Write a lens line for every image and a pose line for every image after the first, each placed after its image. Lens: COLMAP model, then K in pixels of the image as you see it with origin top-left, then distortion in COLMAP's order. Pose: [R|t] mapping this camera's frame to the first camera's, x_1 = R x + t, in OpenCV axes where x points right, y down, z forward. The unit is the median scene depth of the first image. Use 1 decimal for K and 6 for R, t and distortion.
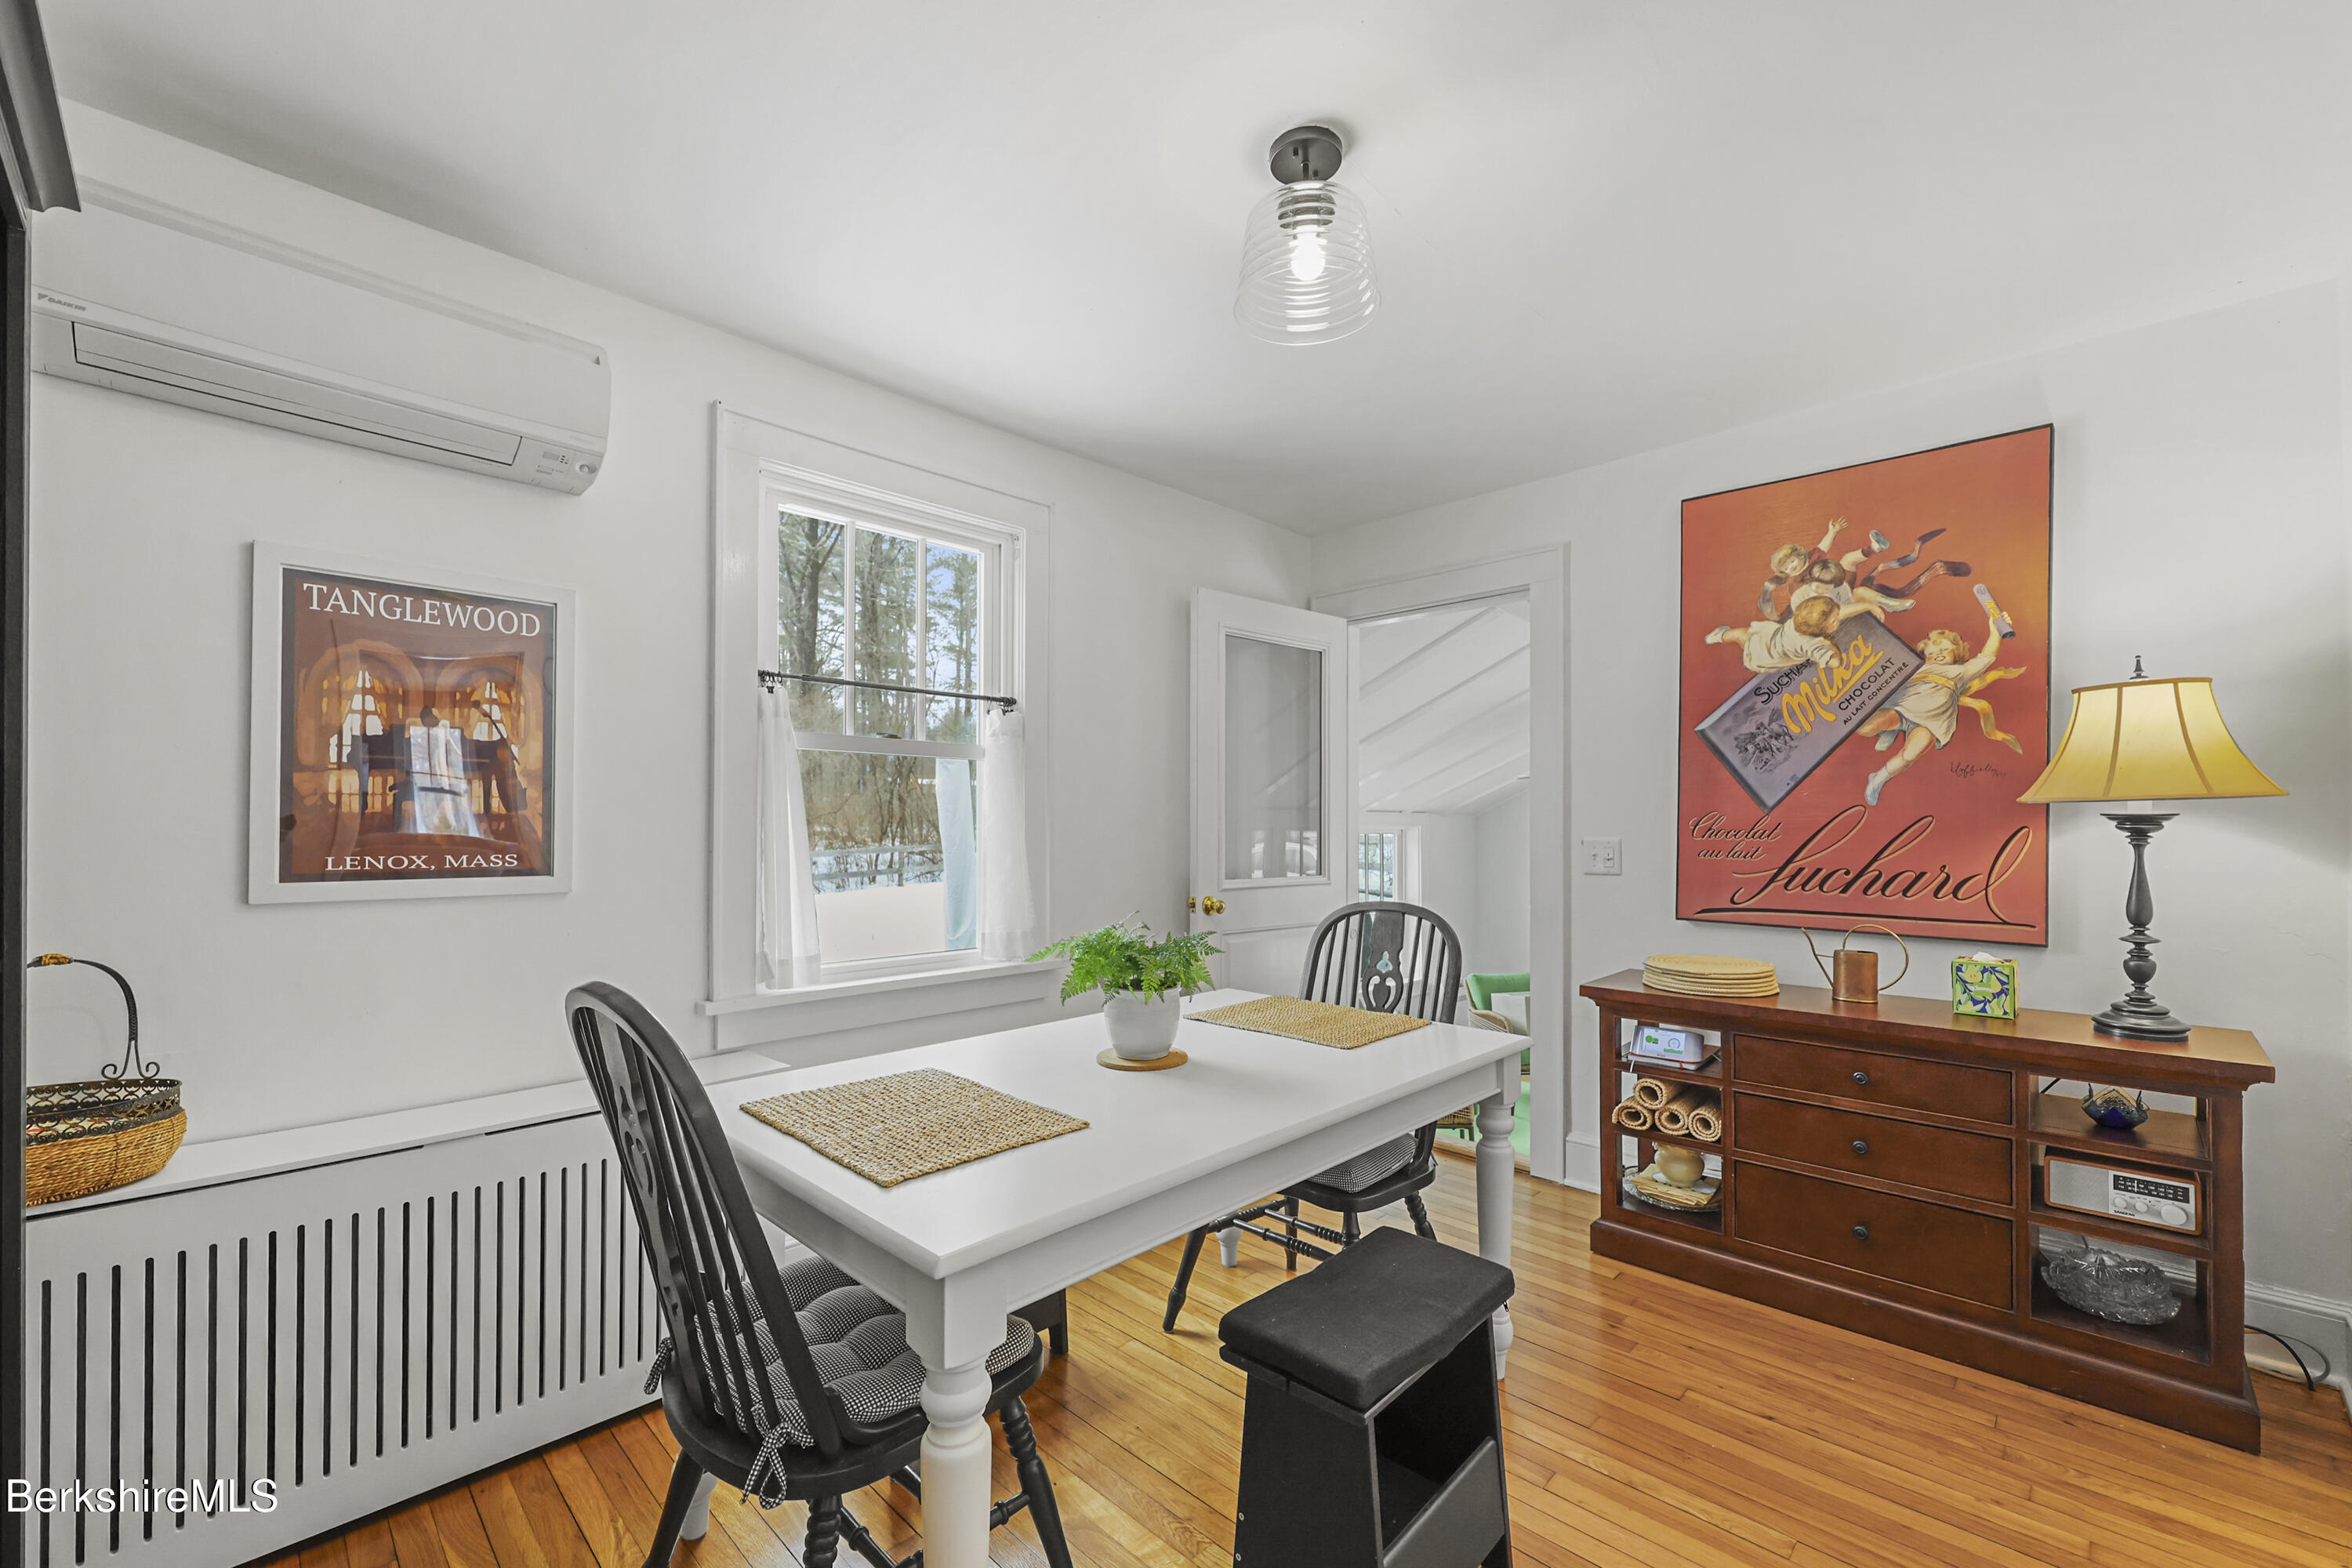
lens RADIAL K [[940.9, 0, 1175.1], [0, 940.9, 814.4], [0, 0, 1]] dist [-0.000133, -0.000029]
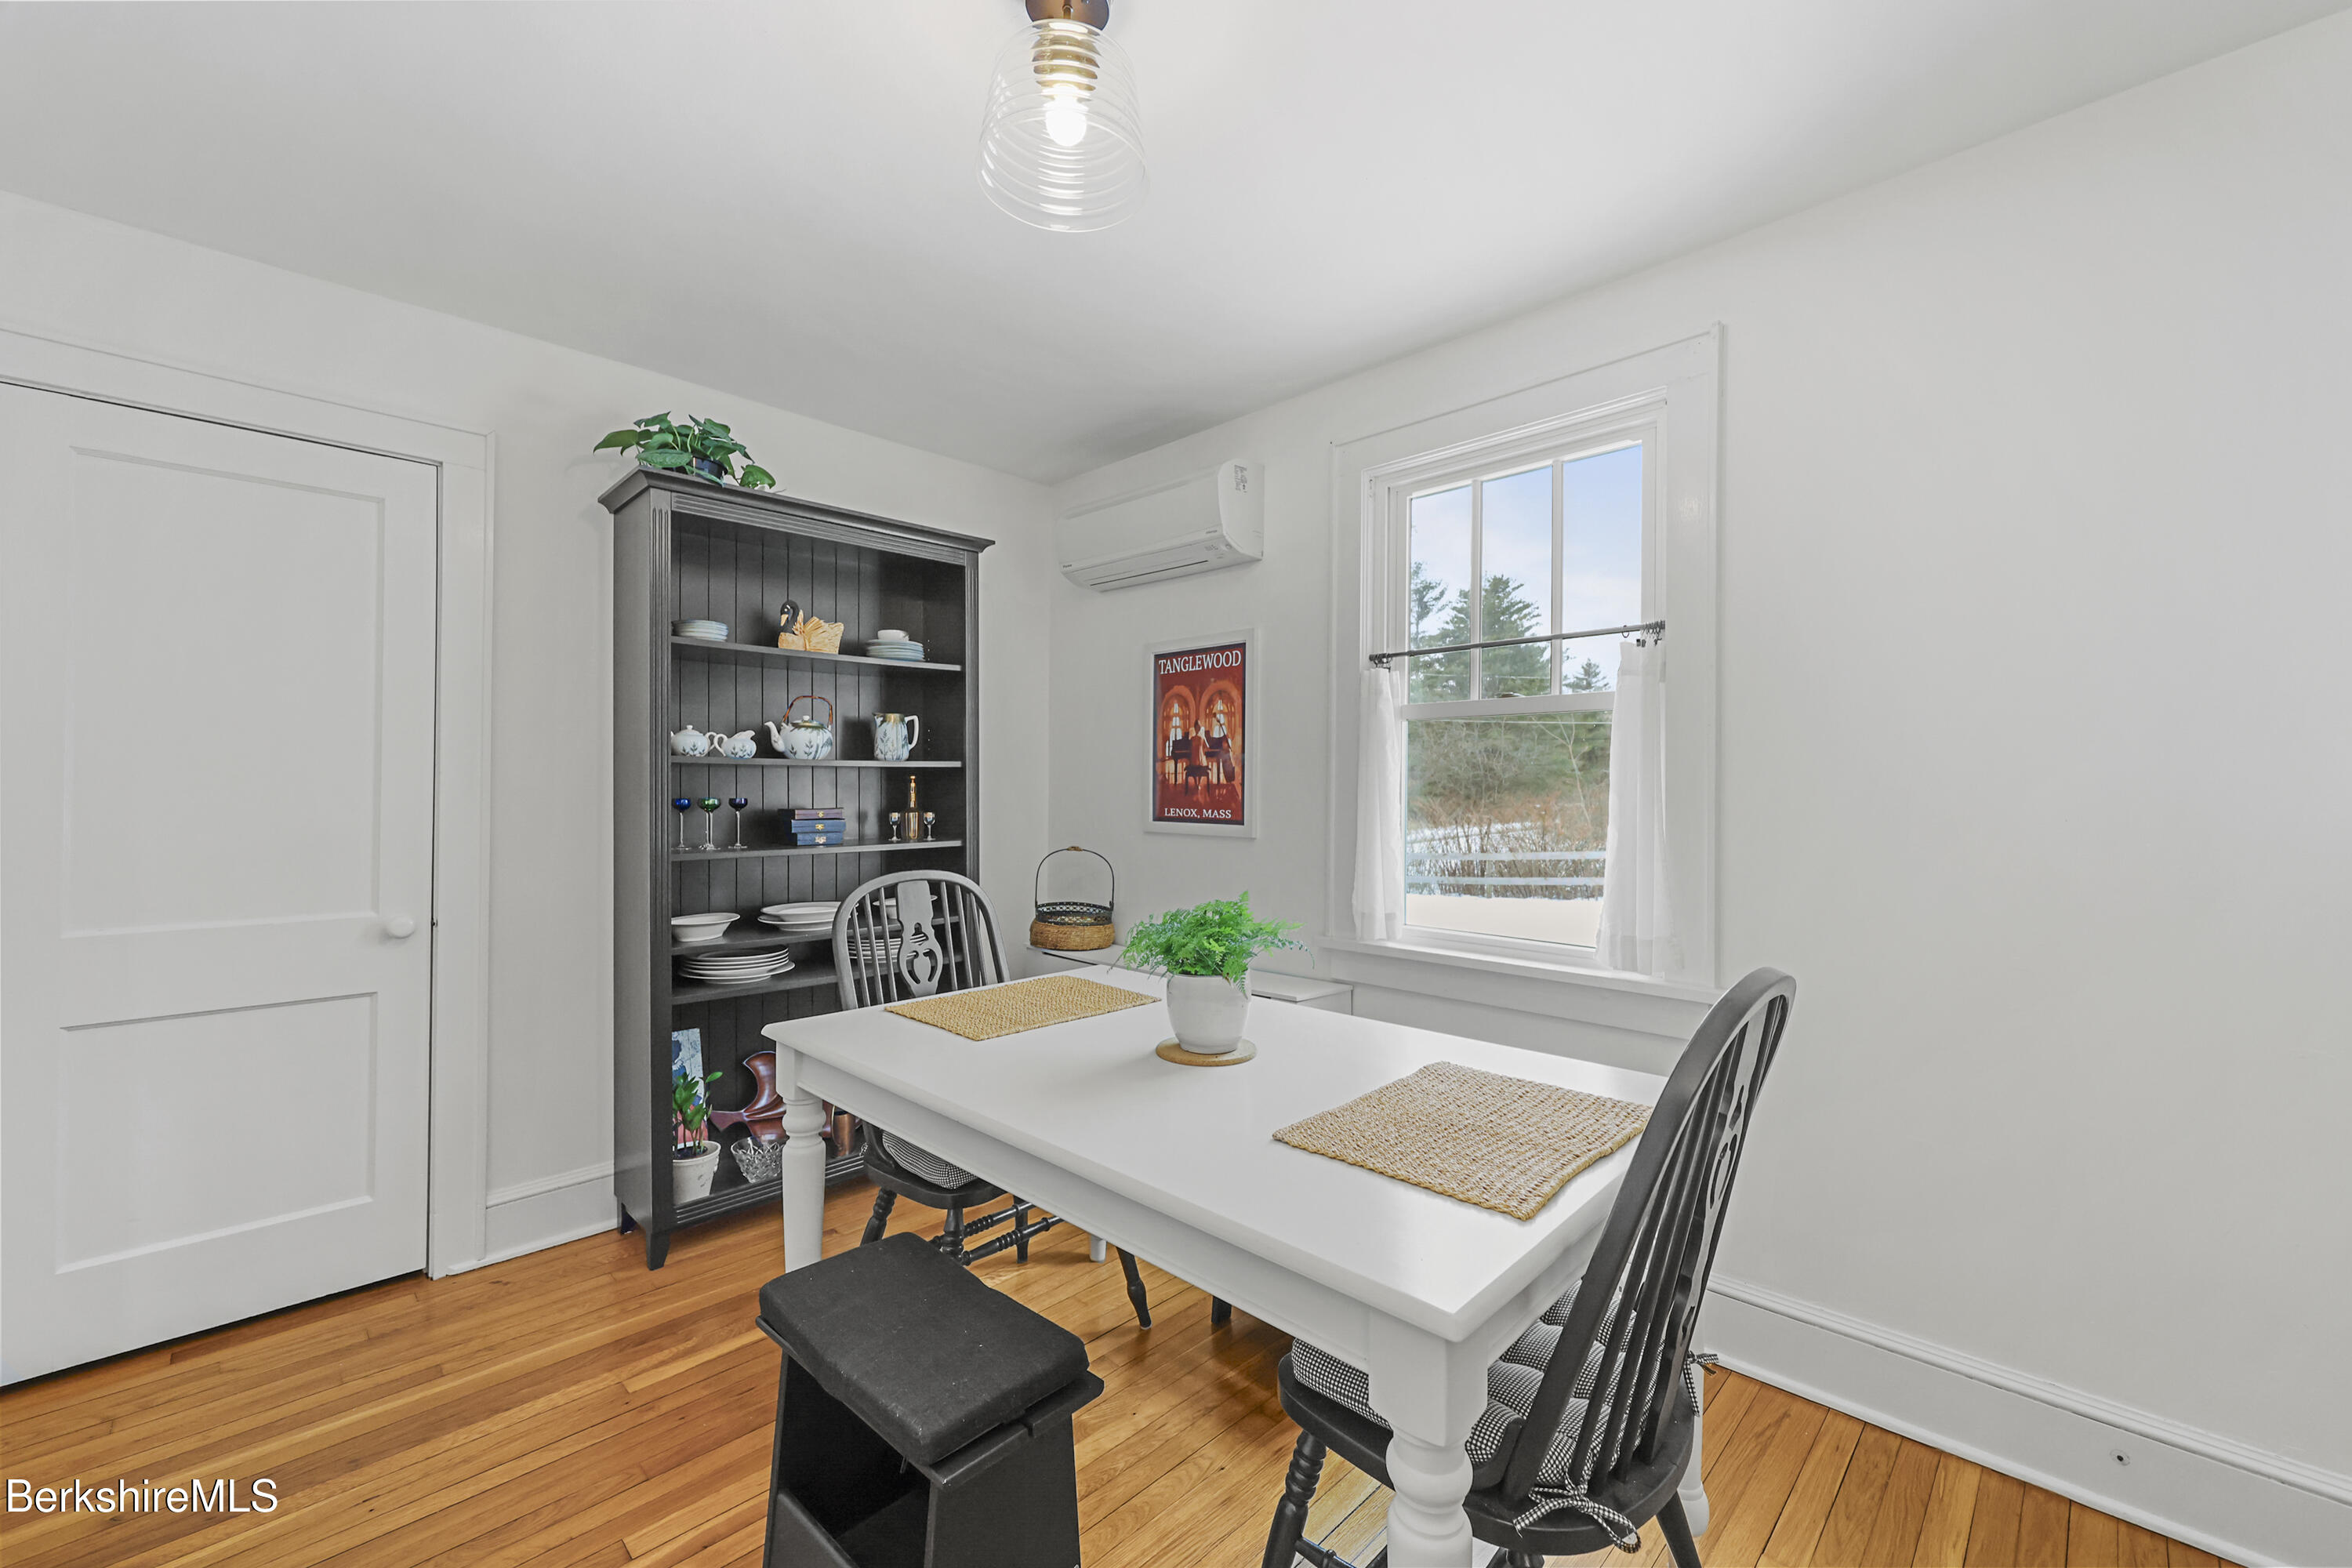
lens RADIAL K [[963.6, 0, 1176.0], [0, 963.6, 784.0], [0, 0, 1]] dist [-0.000140, -0.000029]
pose [[-0.004775, -0.009602, -0.999943, 0.901542], [0.003786, 0.999947, -0.009620, 0.014822], [0.999981, -0.003831, -0.004738, 0.967575]]
